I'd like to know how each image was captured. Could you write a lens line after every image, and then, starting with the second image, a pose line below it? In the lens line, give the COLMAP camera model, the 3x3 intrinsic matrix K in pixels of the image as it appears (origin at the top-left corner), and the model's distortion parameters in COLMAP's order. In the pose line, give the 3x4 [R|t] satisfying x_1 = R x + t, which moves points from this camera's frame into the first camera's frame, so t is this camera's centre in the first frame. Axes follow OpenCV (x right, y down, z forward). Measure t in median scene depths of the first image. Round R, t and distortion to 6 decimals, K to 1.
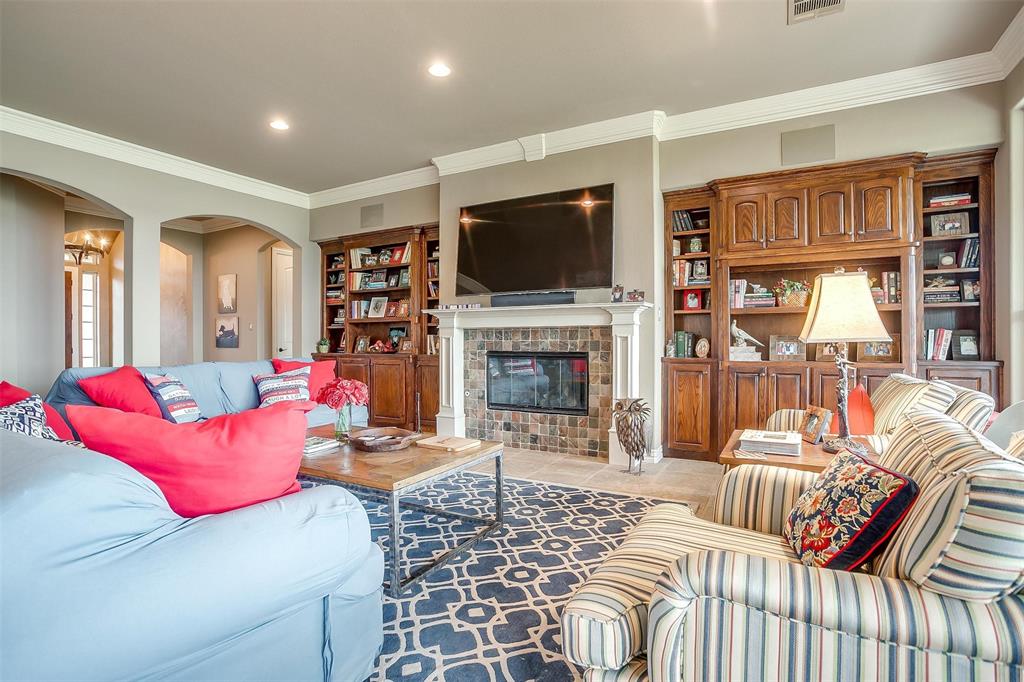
lens RADIAL K [[508.1, 0, 507.9], [0, 508.1, 336.9], [0, 0, 1]] dist [-0.050924, 0.030010]
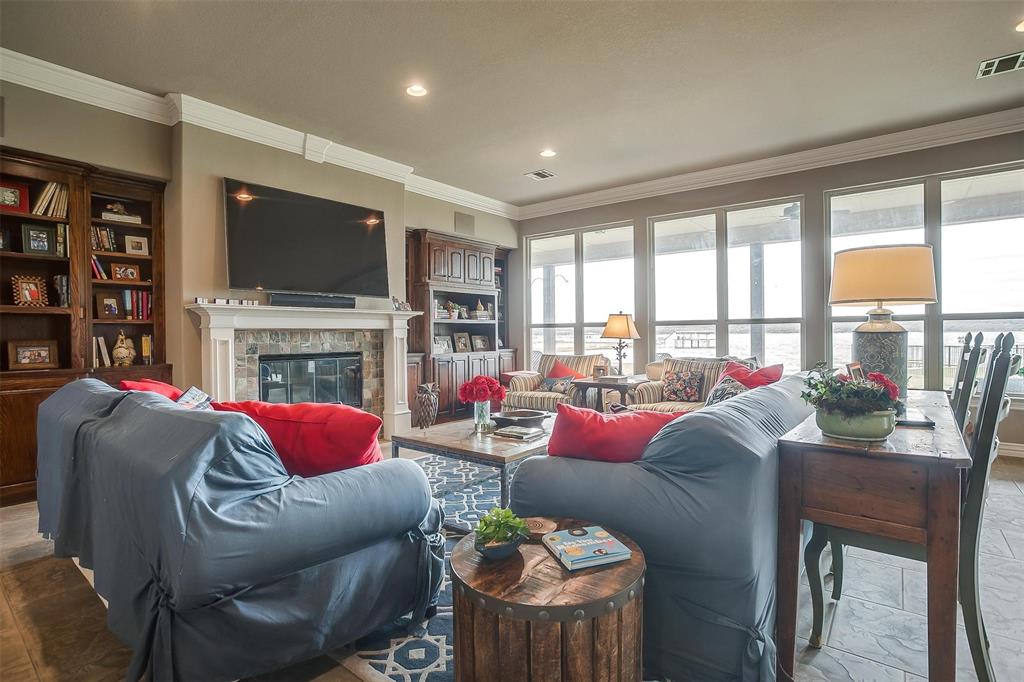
lens RADIAL K [[504.8, 0, 507.2], [0, 504.8, 337.7], [0, 0, 1]] dist [-0.065021, 0.025997]
pose [[0.177476, 0.002980, 0.984121, -0.842950], [0.011136, 0.999925, -0.005036, 0.007459], [-0.984062, 0.011853, 0.177430, 0.460067]]
